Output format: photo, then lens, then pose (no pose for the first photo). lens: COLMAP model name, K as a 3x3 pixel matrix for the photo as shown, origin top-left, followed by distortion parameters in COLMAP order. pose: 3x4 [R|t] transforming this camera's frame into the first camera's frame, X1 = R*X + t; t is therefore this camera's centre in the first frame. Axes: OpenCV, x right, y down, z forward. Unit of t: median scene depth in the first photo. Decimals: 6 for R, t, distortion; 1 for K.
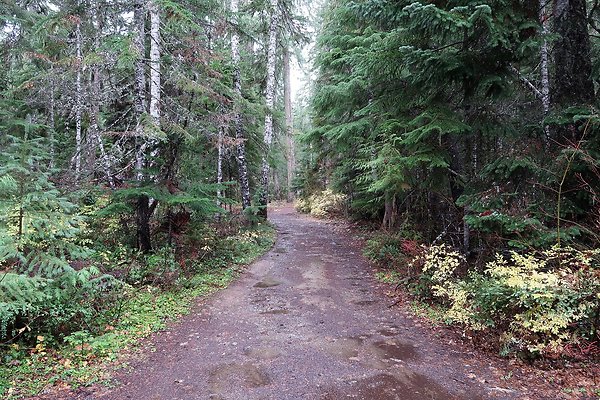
lens RADIAL K [[397.8, 0, 300.6], [0, 397.8, 199.5], [0, 0, 1]] dist [-0.041880, 0.007788]
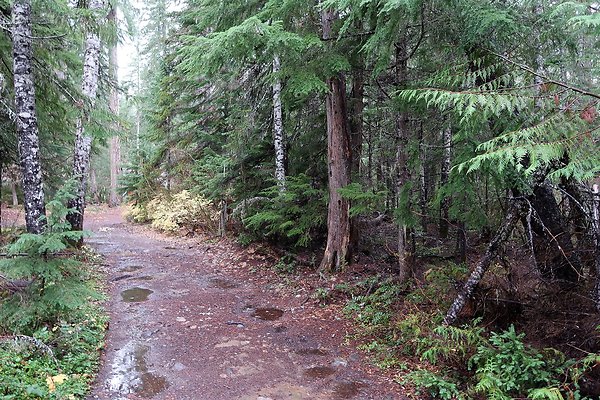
lens RADIAL K [[397.8, 0, 297.3], [0, 397.8, 197.4], [0, 0, 1]] dist [-0.041880, 0.007788]
pose [[0.912327, 0.025142, 0.408690, -0.024652], [-0.018115, 0.999614, -0.021056, -0.004633], [-0.409062, 0.011806, 0.912430, 0.254381]]
